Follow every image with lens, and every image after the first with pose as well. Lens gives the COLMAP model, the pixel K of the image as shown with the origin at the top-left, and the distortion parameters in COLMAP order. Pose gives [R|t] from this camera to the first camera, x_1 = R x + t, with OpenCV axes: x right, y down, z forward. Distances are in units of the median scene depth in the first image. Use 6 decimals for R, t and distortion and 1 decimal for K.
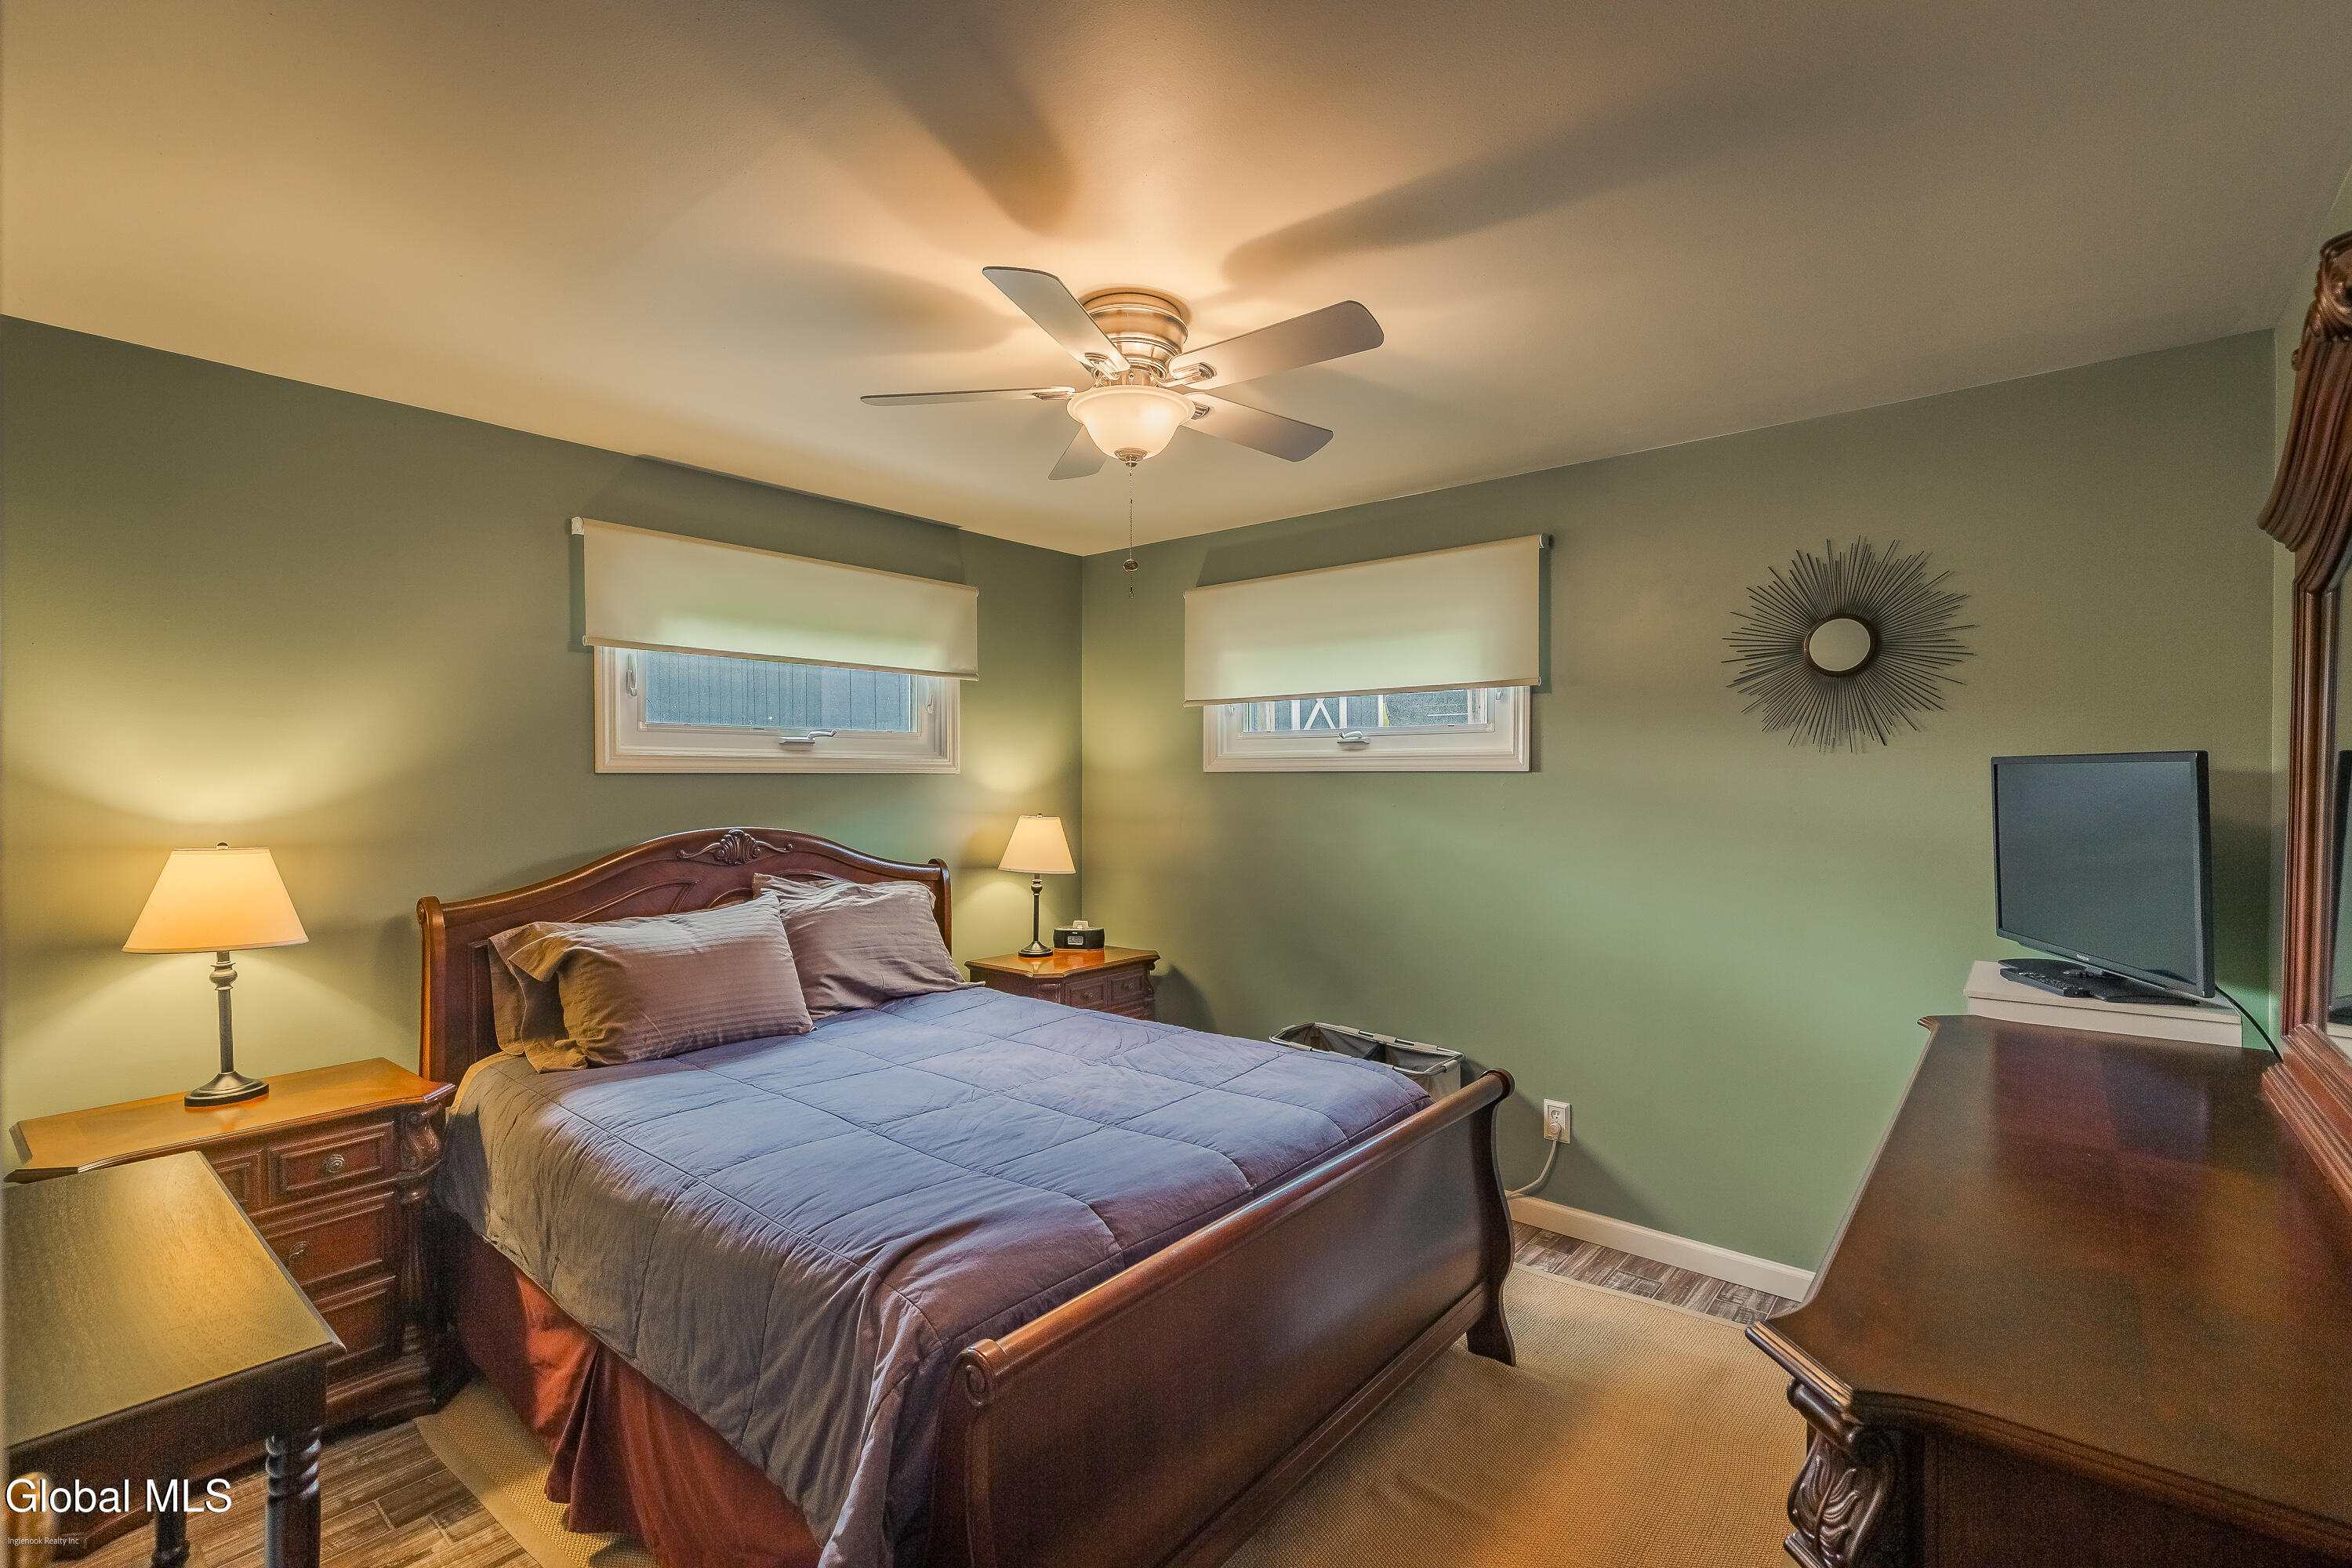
lens RADIAL K [[1052.4, 0, 1182.9], [0, 1052.4, 783.2], [0, 0, 1]] dist [0.005249, -0.002165]
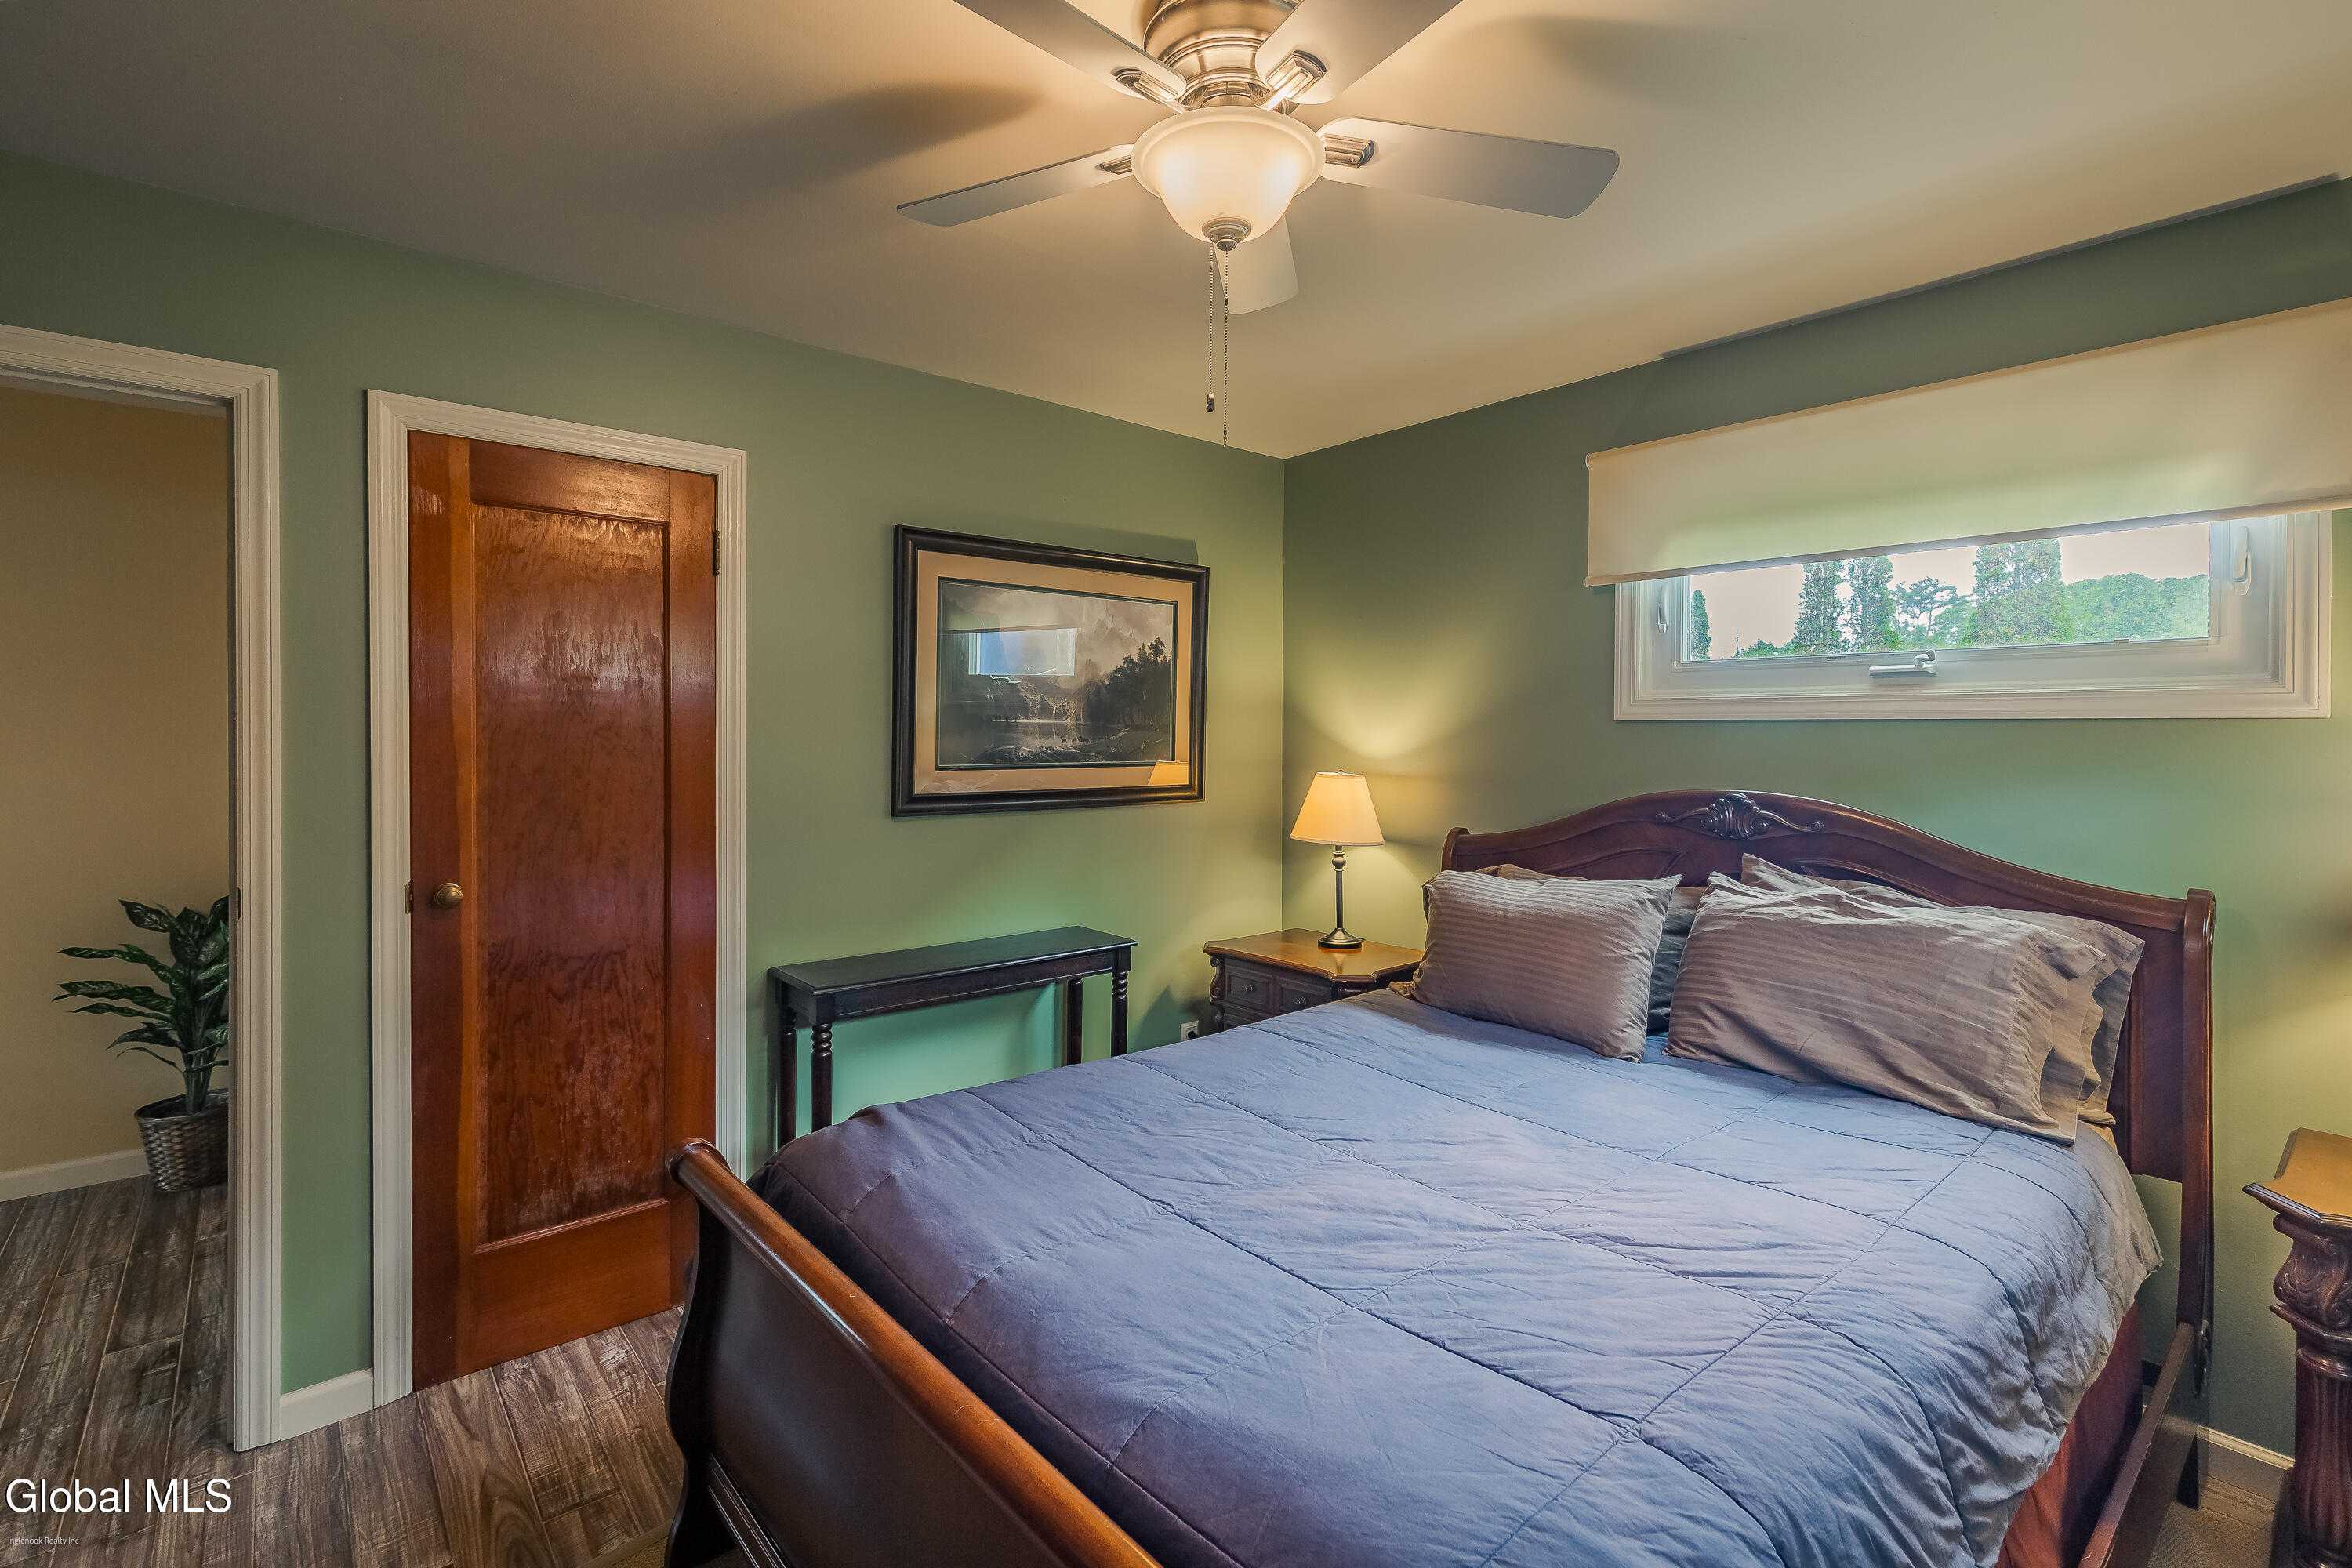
lens RADIAL K [[1052.4, 0, 1145.7], [0, 1052.4, 746.6], [0, 0, 1]] dist [0.005249, -0.002165]
pose [[-0.175984, 0.016574, -0.984253, 0.423943], [-0.008463, 0.999796, 0.018349, -0.000475], [0.984357, 0.011559, -0.175808, 0.743148]]
